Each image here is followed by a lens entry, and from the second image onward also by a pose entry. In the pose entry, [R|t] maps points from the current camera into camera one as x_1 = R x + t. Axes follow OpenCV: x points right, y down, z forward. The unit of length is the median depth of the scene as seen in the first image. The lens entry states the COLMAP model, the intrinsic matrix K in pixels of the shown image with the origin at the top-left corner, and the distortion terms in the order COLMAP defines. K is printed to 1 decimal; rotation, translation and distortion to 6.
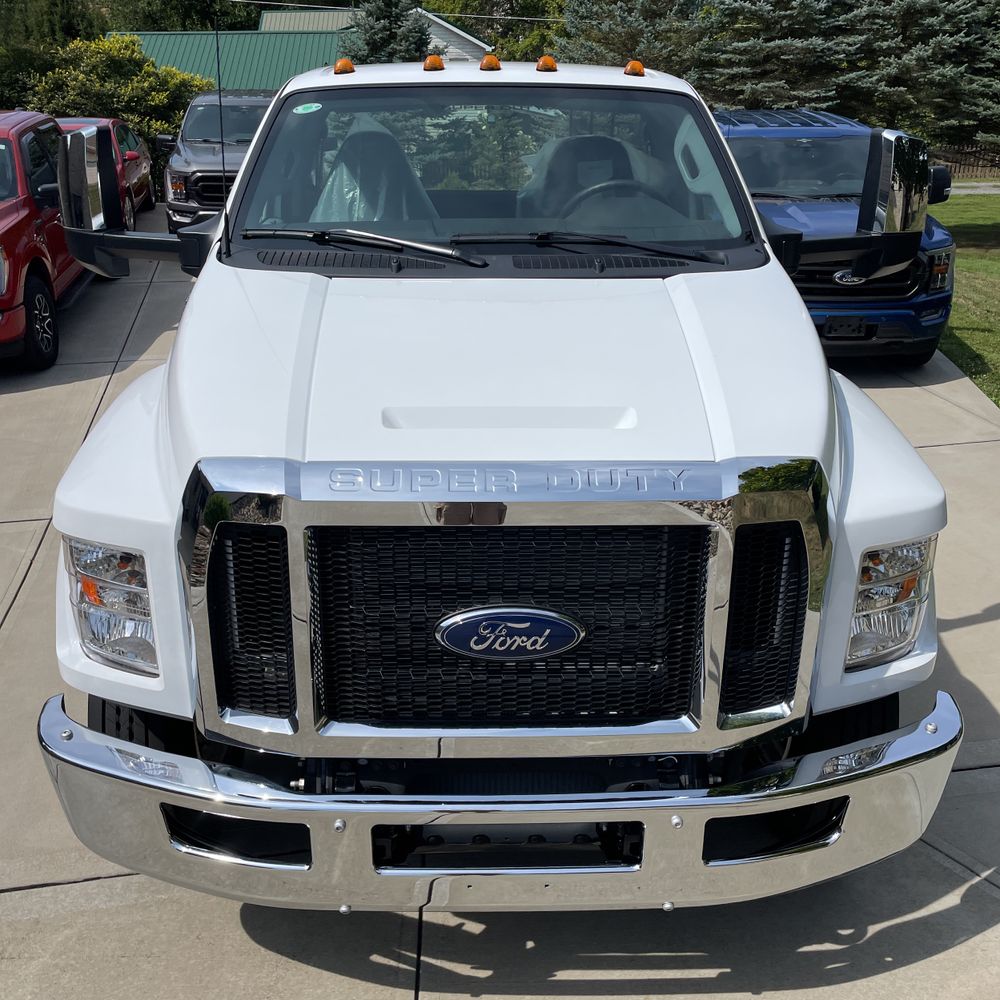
lens RADIAL K [[1010.2, 0, 492.0], [0, 1010.2, 507.8], [0, 0, 1]] dist [0.023897, 0.000000]
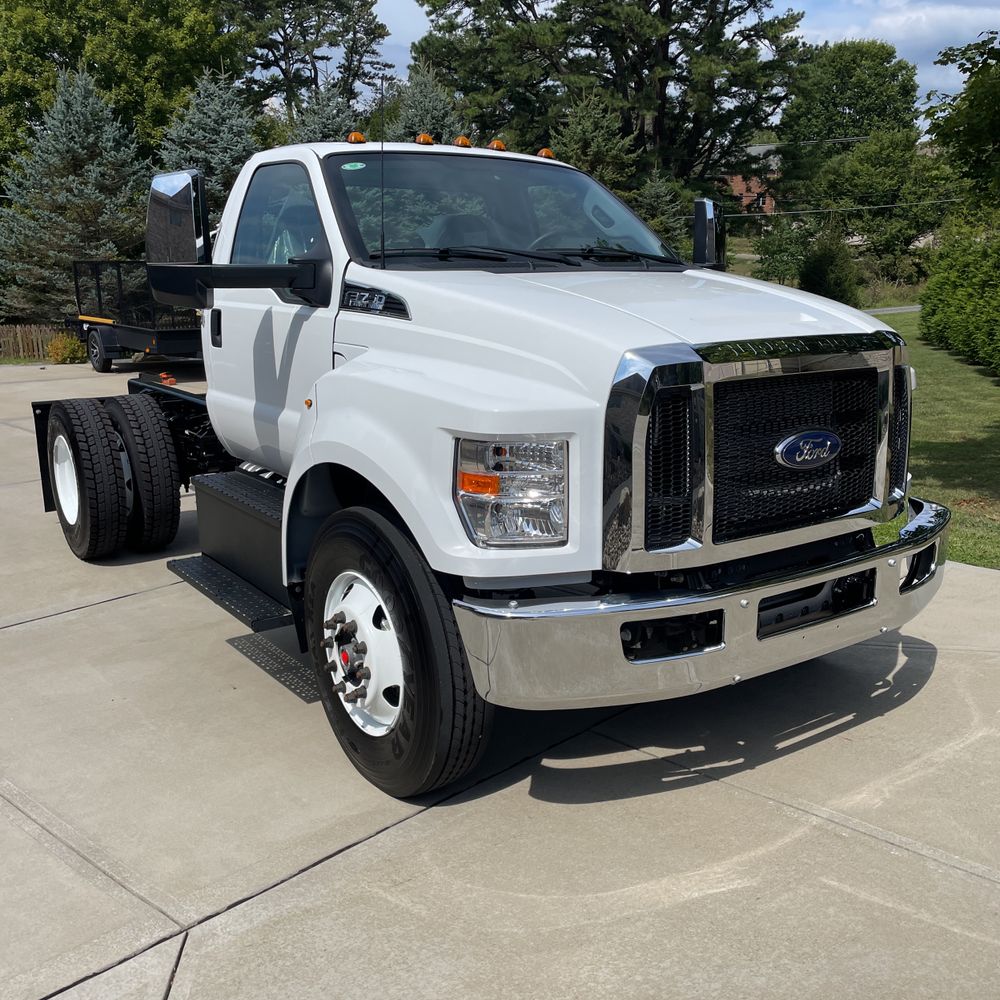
lens RADIAL K [[1010.2, 0, 504.2], [0, 1010.2, 510.3], [0, 0, 1]] dist [0.023897, 0.000000]
pose [[0.826605, -0.138345, 0.545513, -0.833835], [0.227482, 0.968734, -0.099023, 0.180343], [-0.514758, 0.205947, 0.832232, -0.009411]]
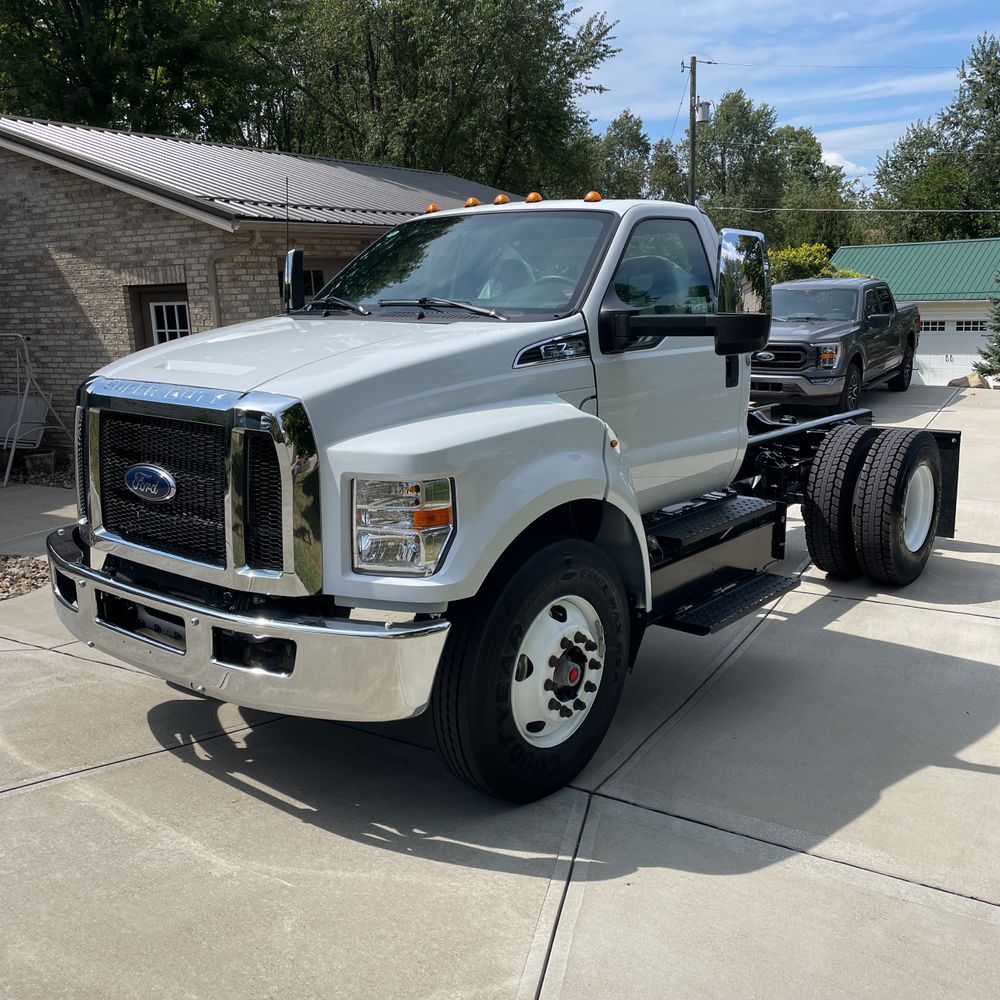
lens RADIAL K [[1010.2, 0, 500.3], [0, 1010.2, 489.2], [0, 0, 1]] dist [0.023897, 0.000000]
pose [[0.753052, 0.112066, -0.648347, 1.095534], [-0.244952, 0.962306, -0.118176, 0.132790], [0.610665, 0.247806, 0.752117, 0.045905]]
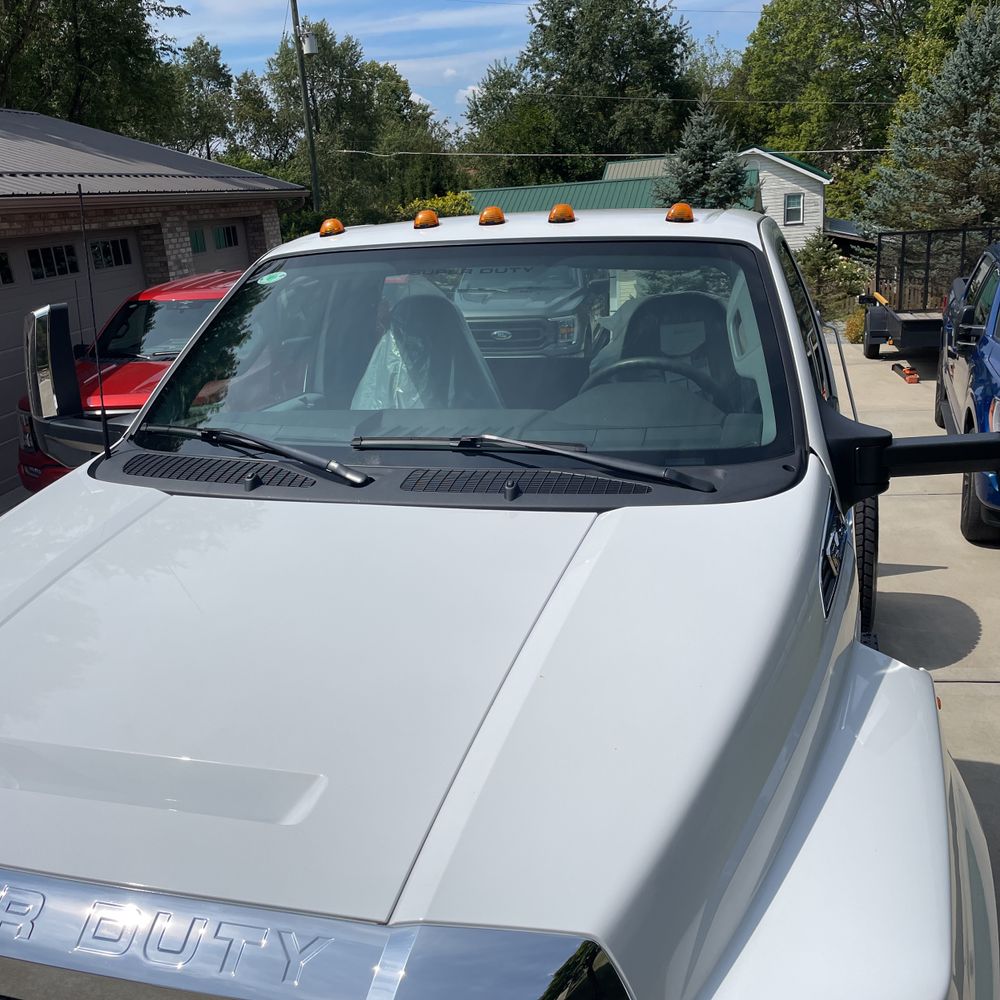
lens RADIAL K [[1010.2, 0, 509.2], [0, 1010.2, 503.8], [0, 0, 1]] dist [0.023897, 0.000000]
pose [[0.949677, 0.040445, -0.310609, 0.306235], [-0.079032, 0.990485, -0.112668, -0.144394], [0.303096, 0.131546, 0.943837, 0.326667]]
